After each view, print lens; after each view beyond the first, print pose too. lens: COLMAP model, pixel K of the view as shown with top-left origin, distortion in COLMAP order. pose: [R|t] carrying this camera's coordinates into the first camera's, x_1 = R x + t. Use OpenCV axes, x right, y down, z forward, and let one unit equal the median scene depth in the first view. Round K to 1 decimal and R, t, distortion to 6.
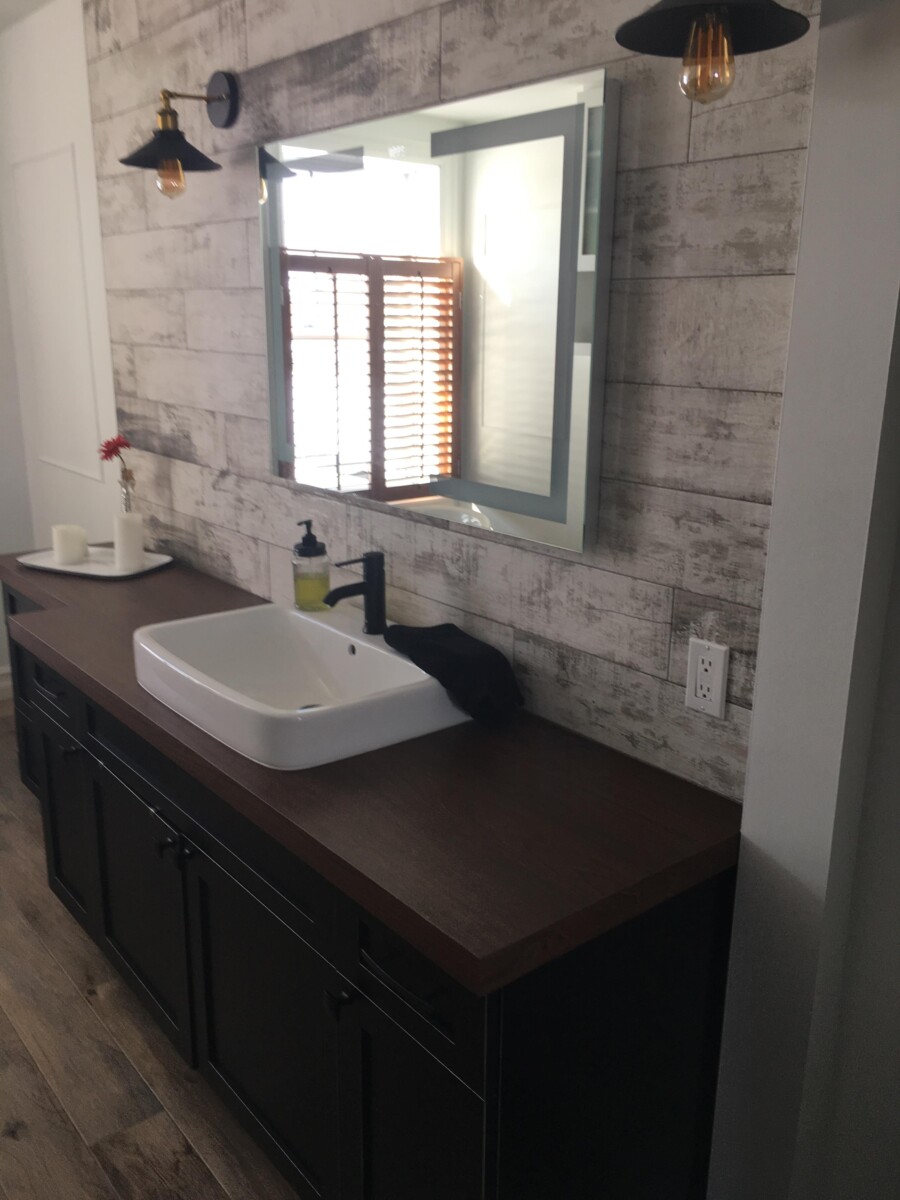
lens RADIAL K [[1008.7, 0, 457.6], [0, 1008.7, 604.5], [0, 0, 1]] dist [0.070293, -0.101304]
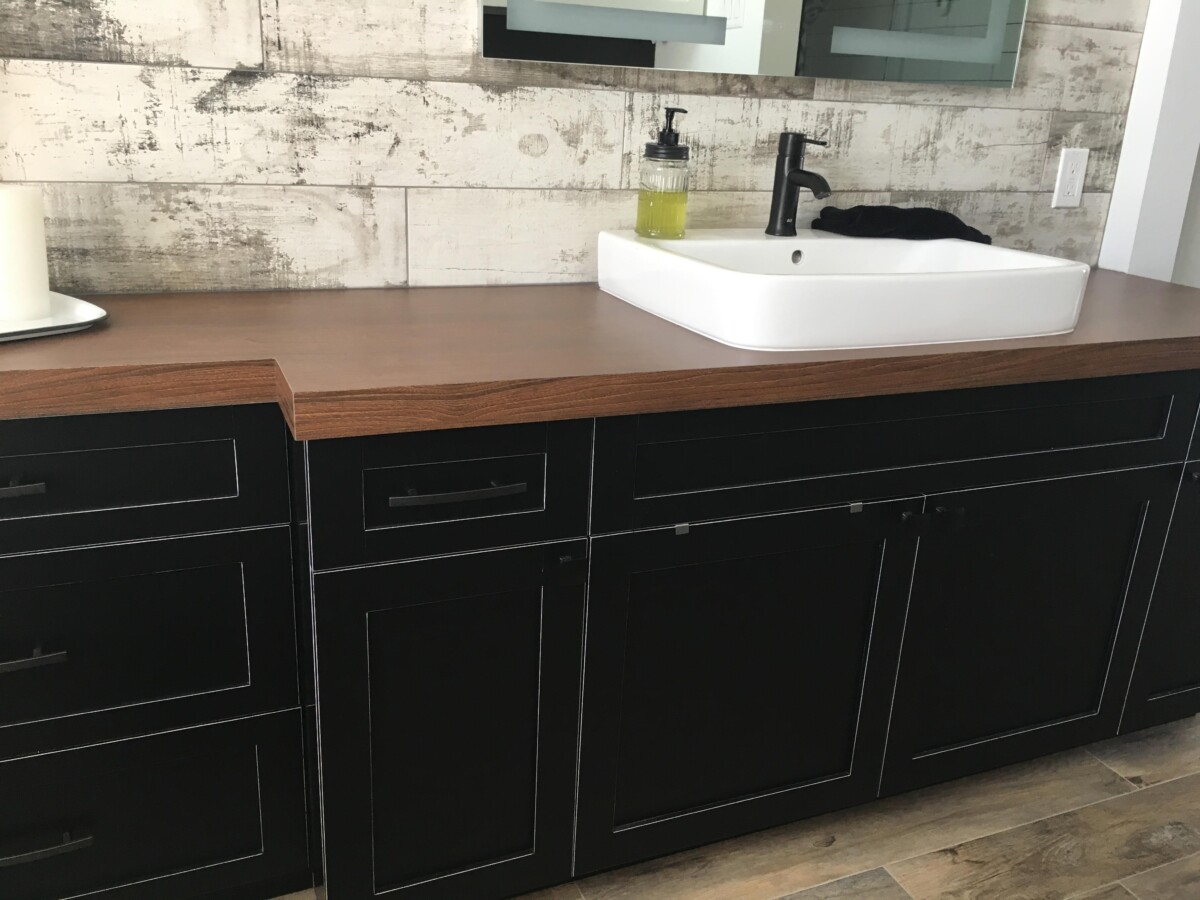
lens RADIAL K [[1008.7, 0, 598.0], [0, 1008.7, 452.5], [0, 0, 1]] dist [0.070293, -0.101304]
pose [[0.289411, -0.323832, 0.900763, -1.161886], [0.218389, 0.938554, 0.267250, -0.076125], [-0.931959, 0.119372, 0.342349, 1.091769]]
